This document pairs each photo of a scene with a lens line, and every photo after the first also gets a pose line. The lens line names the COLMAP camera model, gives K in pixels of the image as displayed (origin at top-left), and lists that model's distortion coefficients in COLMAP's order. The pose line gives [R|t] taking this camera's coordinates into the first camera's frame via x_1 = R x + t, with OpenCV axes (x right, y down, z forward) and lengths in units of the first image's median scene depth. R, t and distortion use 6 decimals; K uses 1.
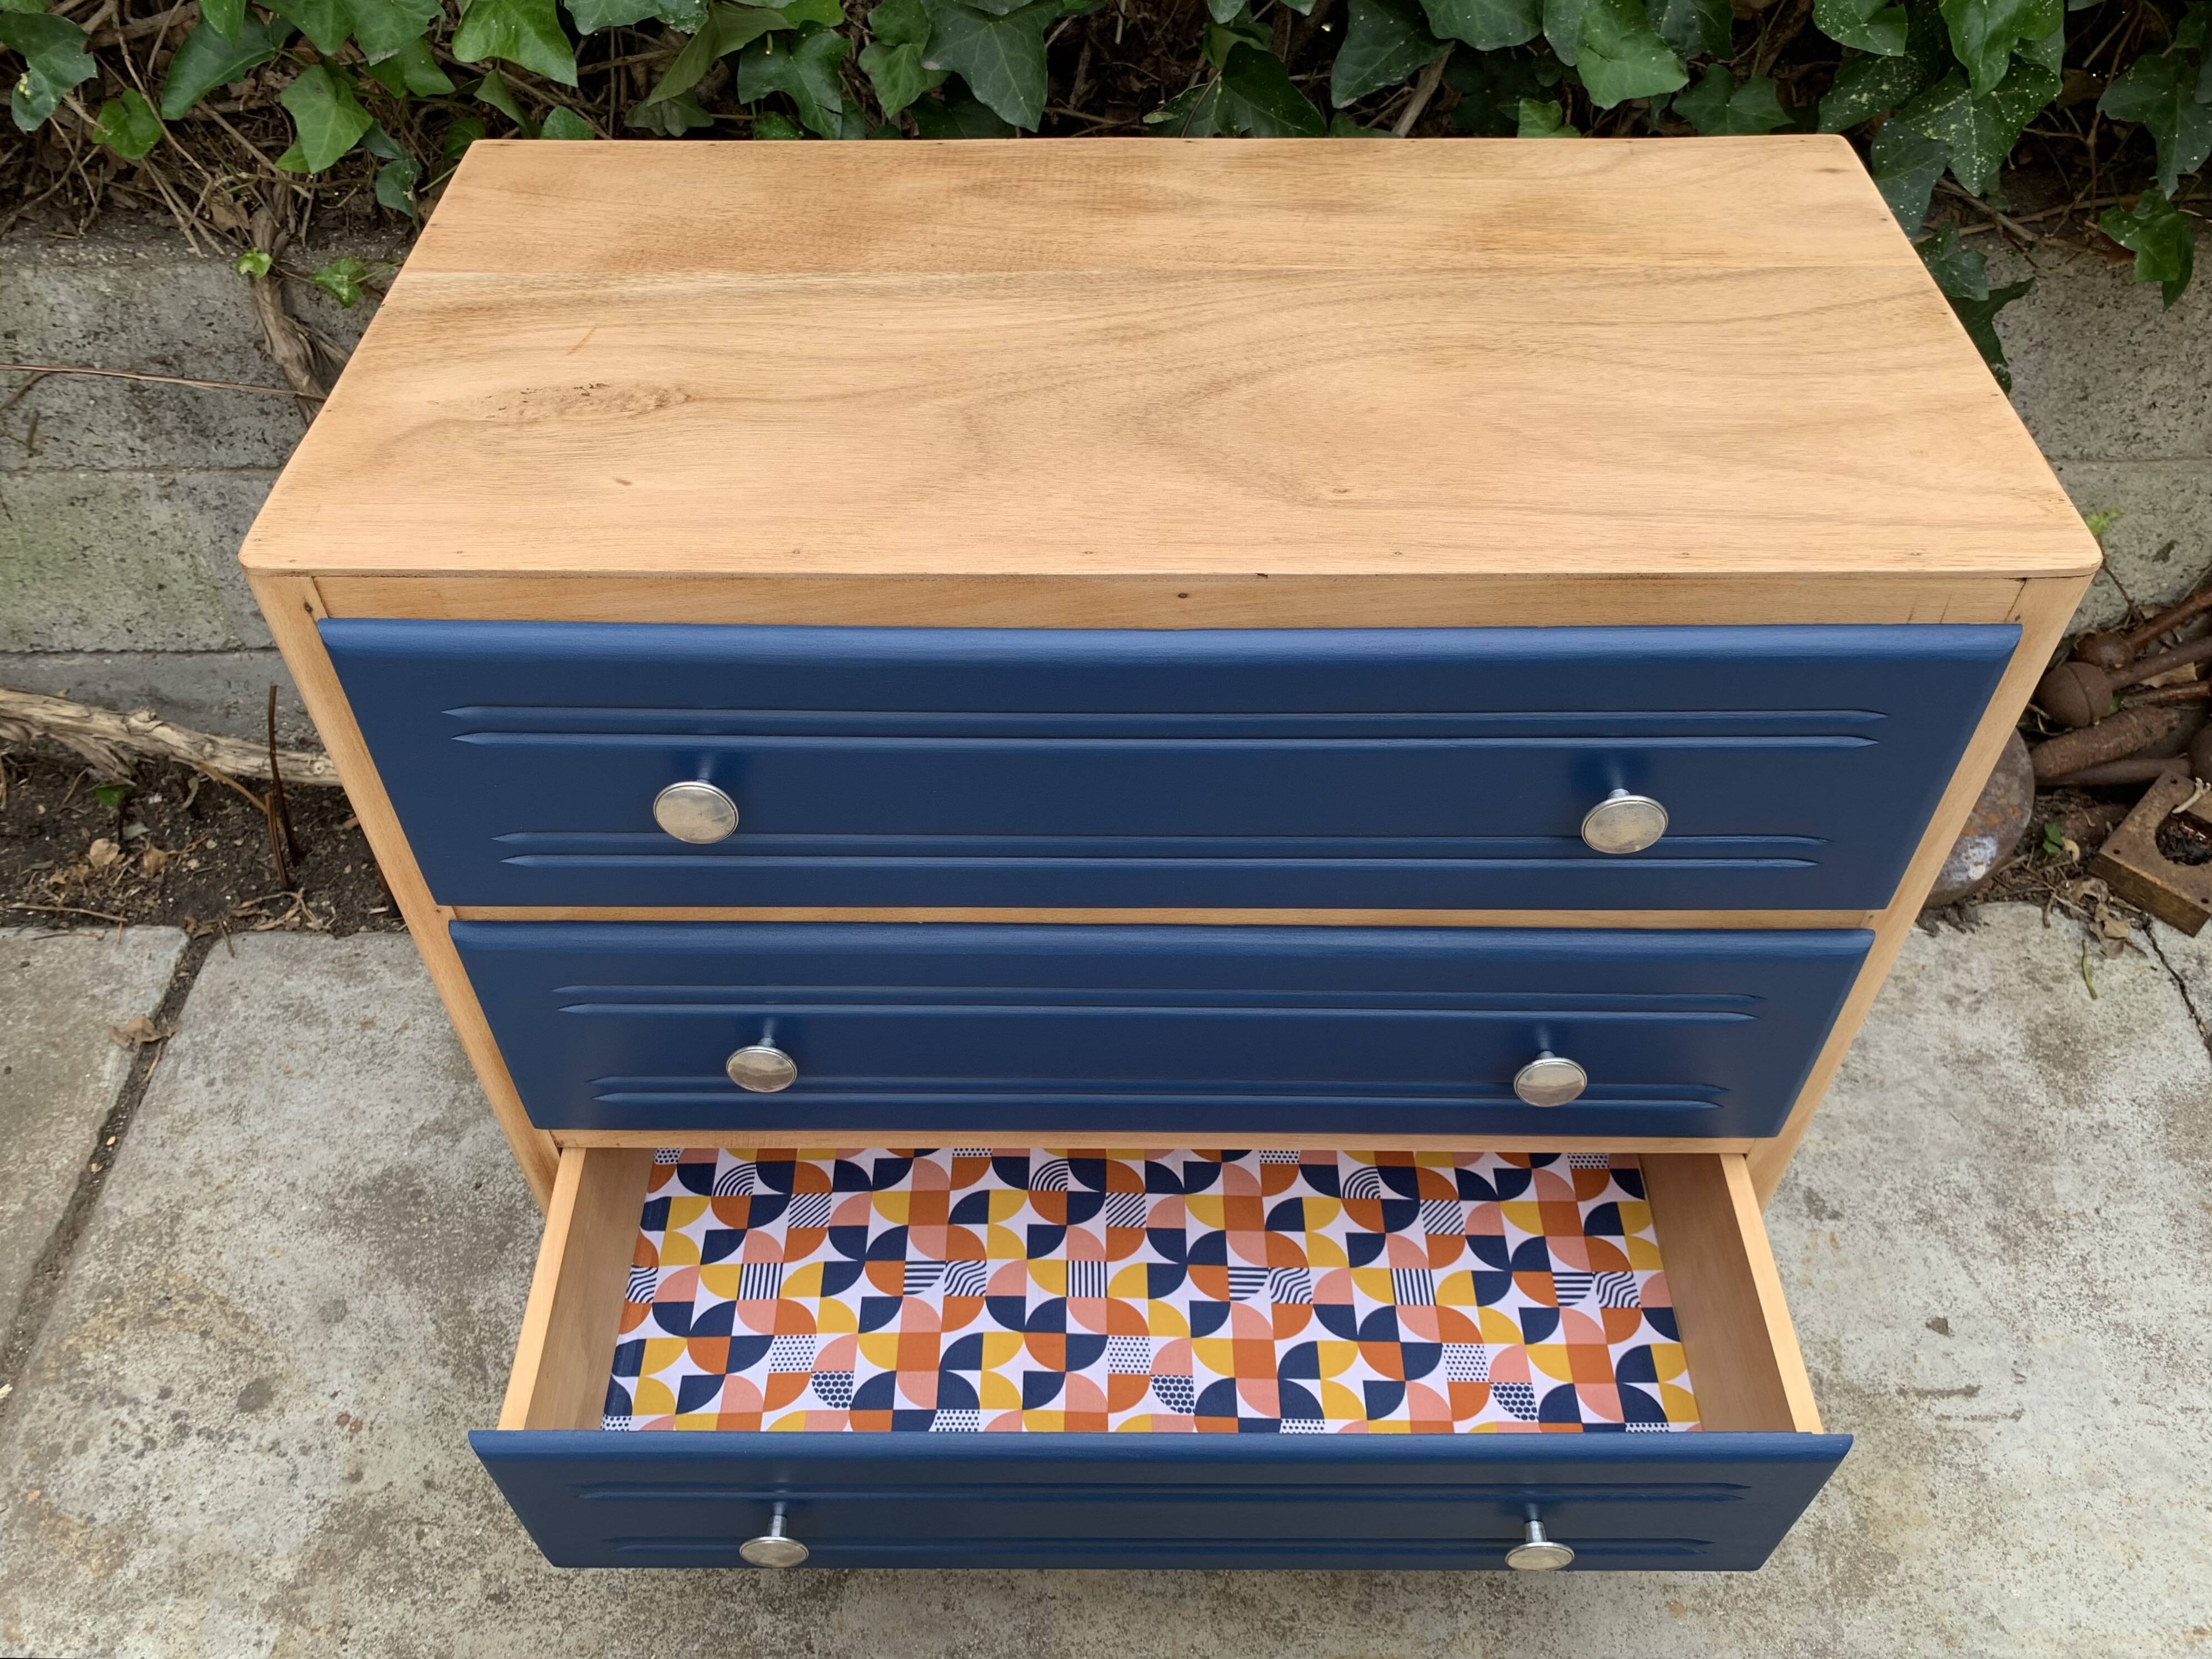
lens RADIAL K [[1721.7, 0, 1110.4], [0, 1721.7, 824.1], [0, 0, 1]] dist [-0.029275, 0.045516]
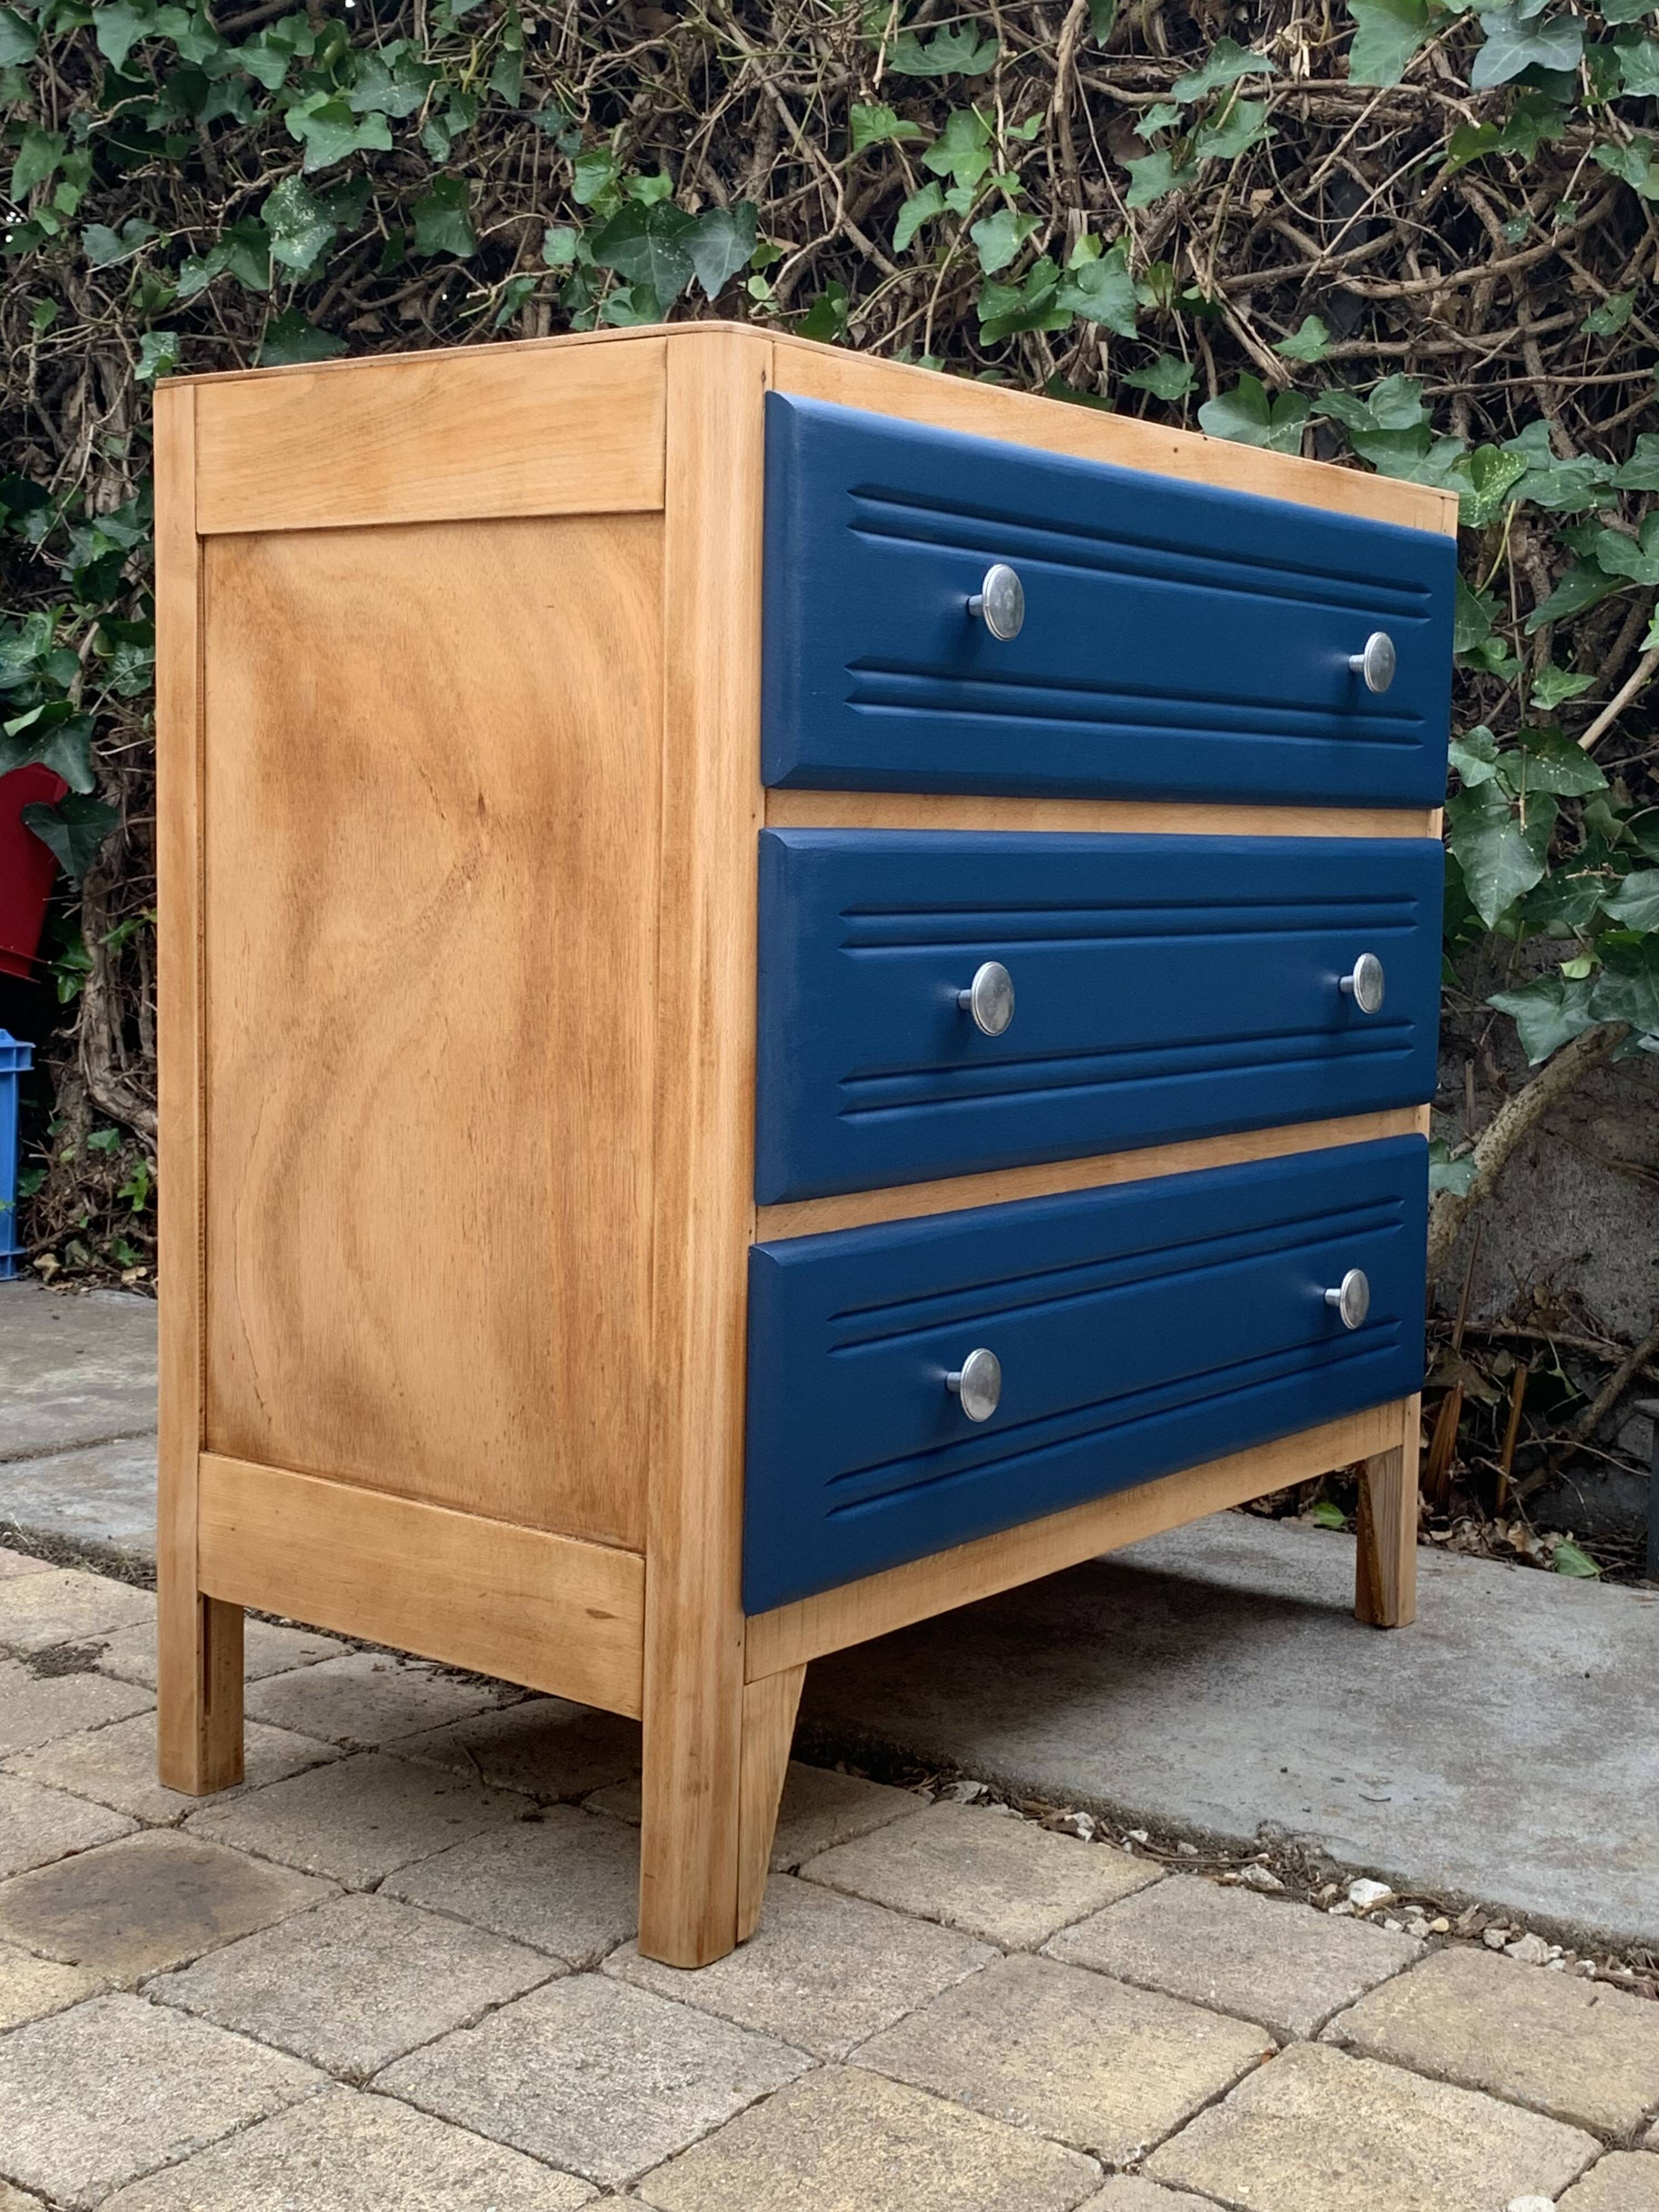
lens RADIAL K [[2802.3, 0, 811.4], [0, 2802.3, 1103.3], [0, 0, 1]] dist [0.135040, -0.419785]
pose [[0.802448, 0.086747, -0.590383, 0.843035], [-0.459739, 0.720614, -0.518995, 0.964846], [0.380417, 0.687889, 0.618136, -0.147418]]
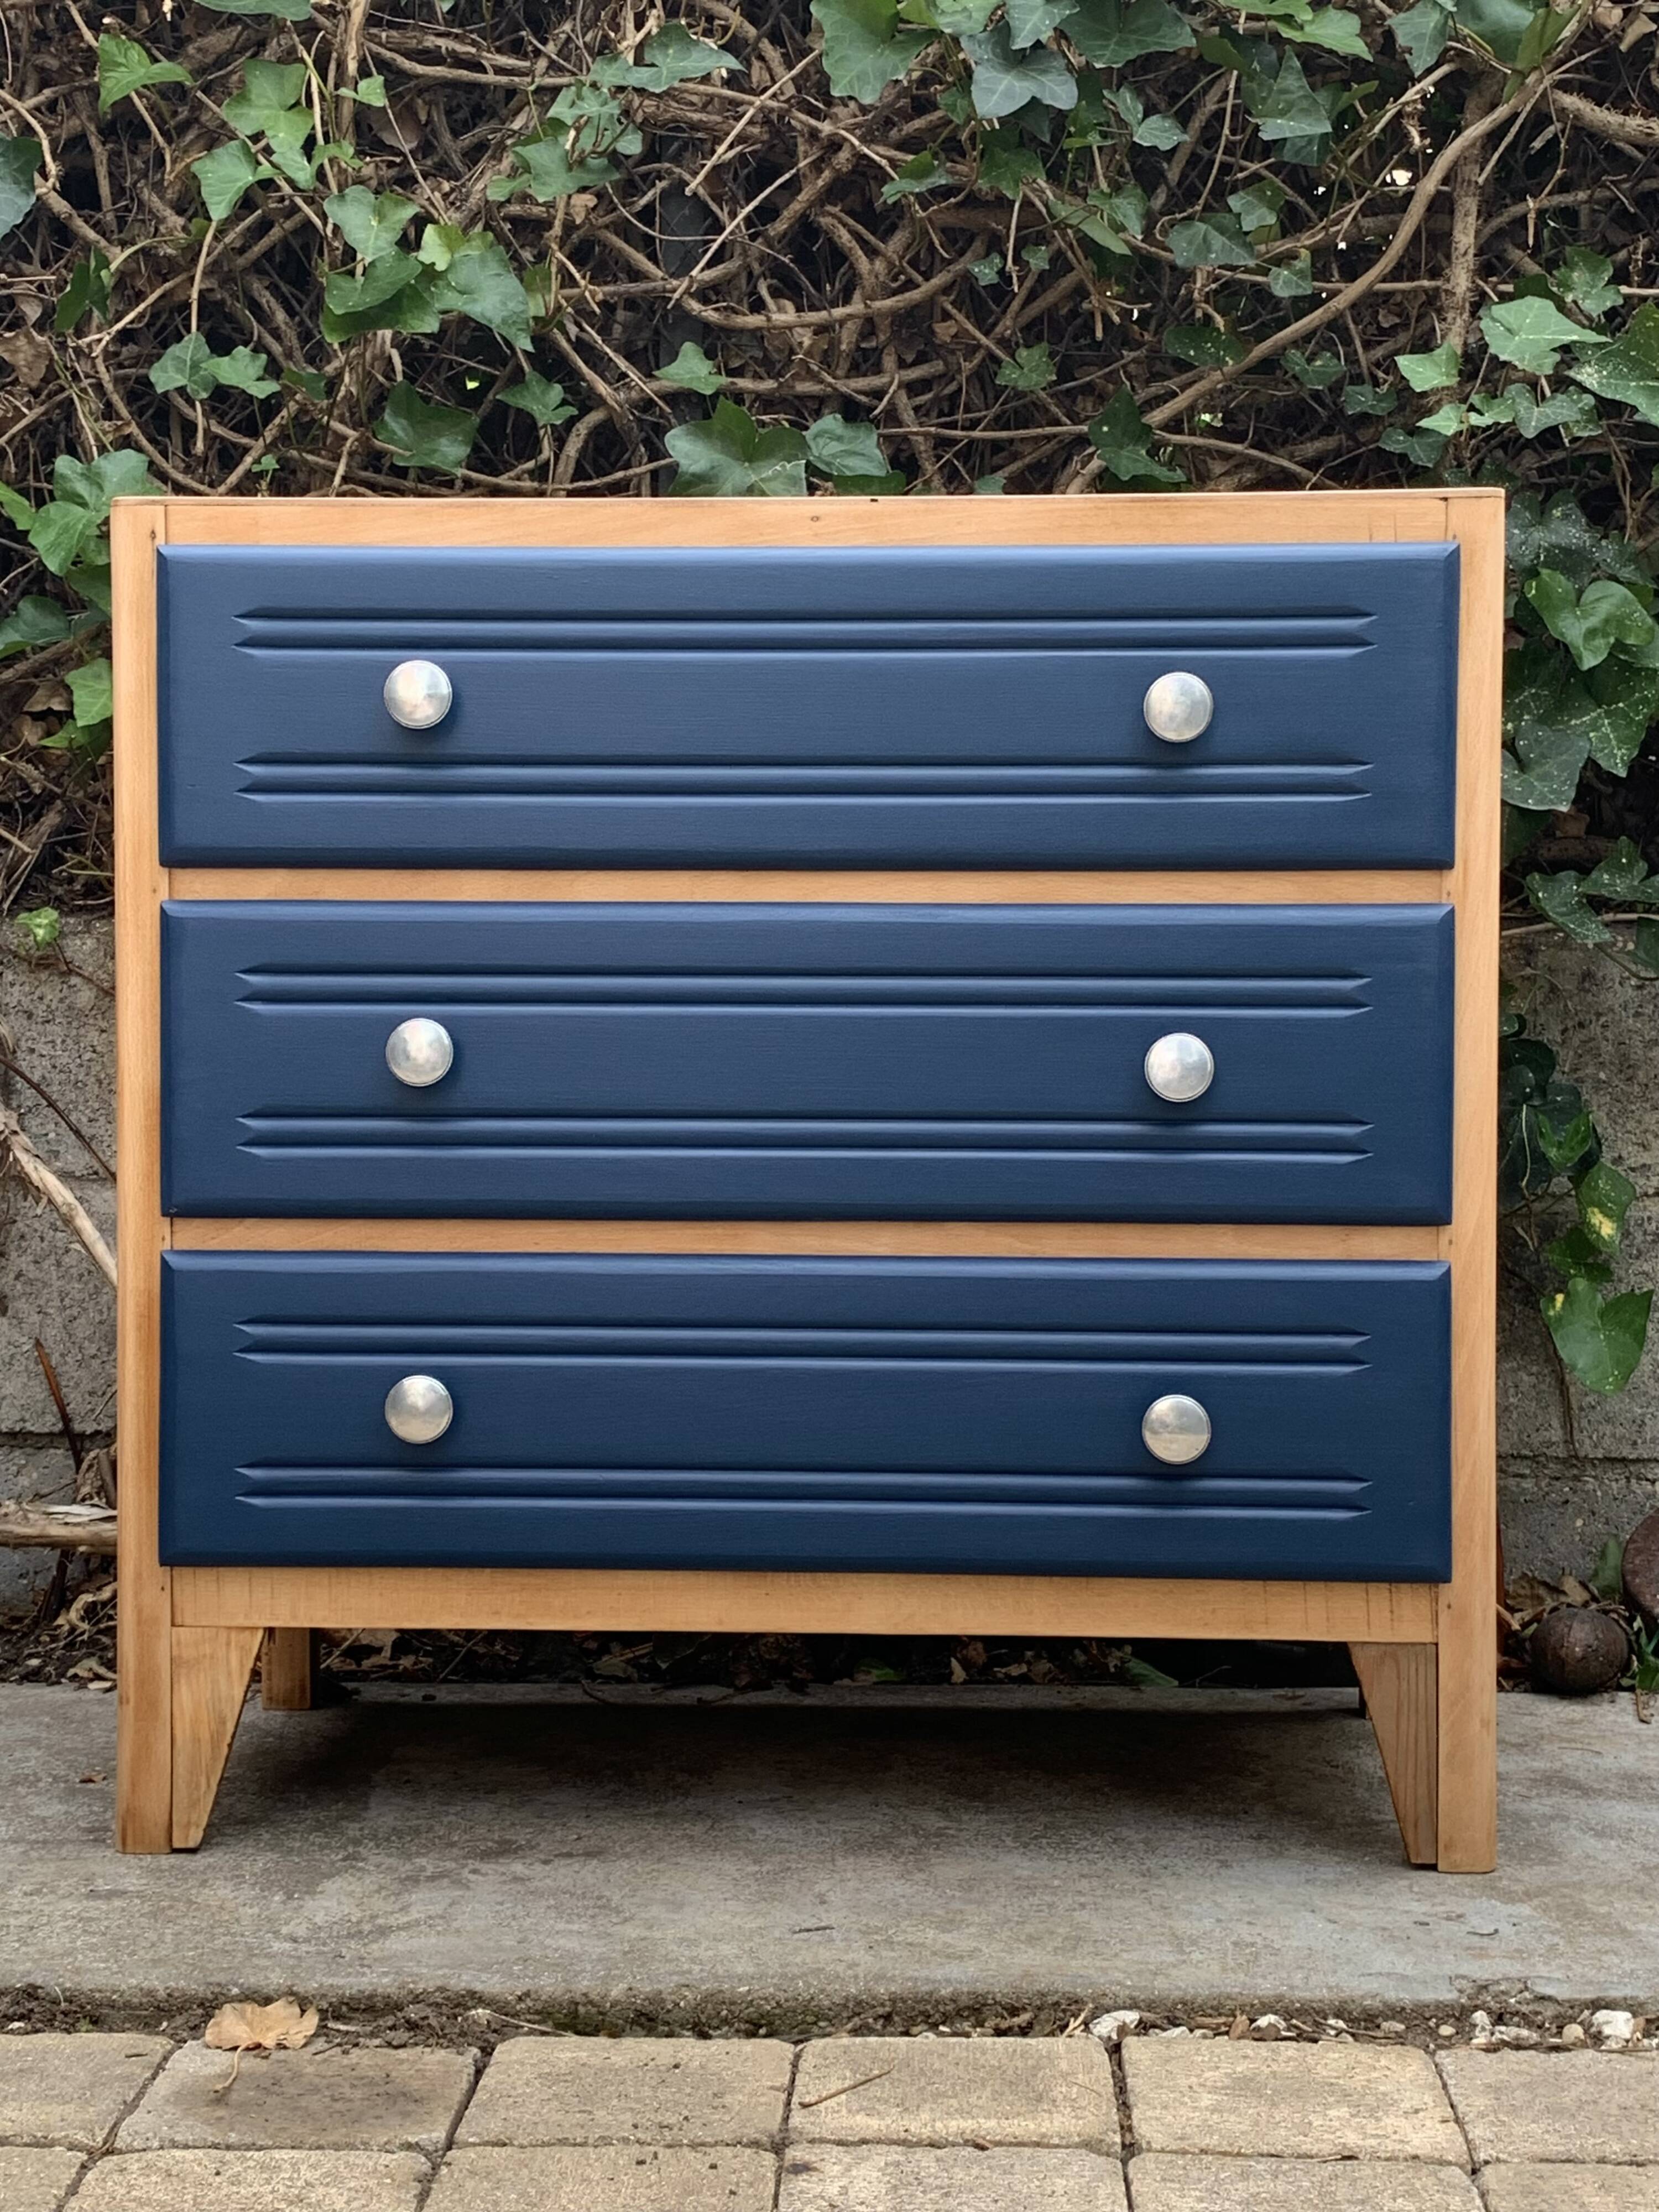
lens RADIAL K [[3169.1, 0, 829.5], [0, 3169.1, 1106.0], [0, 0, 1]] dist [0.173267, -0.586946]
pose [[0.999299, 0.008362, -0.036493, 0.085691], [-0.031497, 0.714720, -0.698701, 1.117700], [0.020240, 0.699360, 0.714483, -0.263314]]
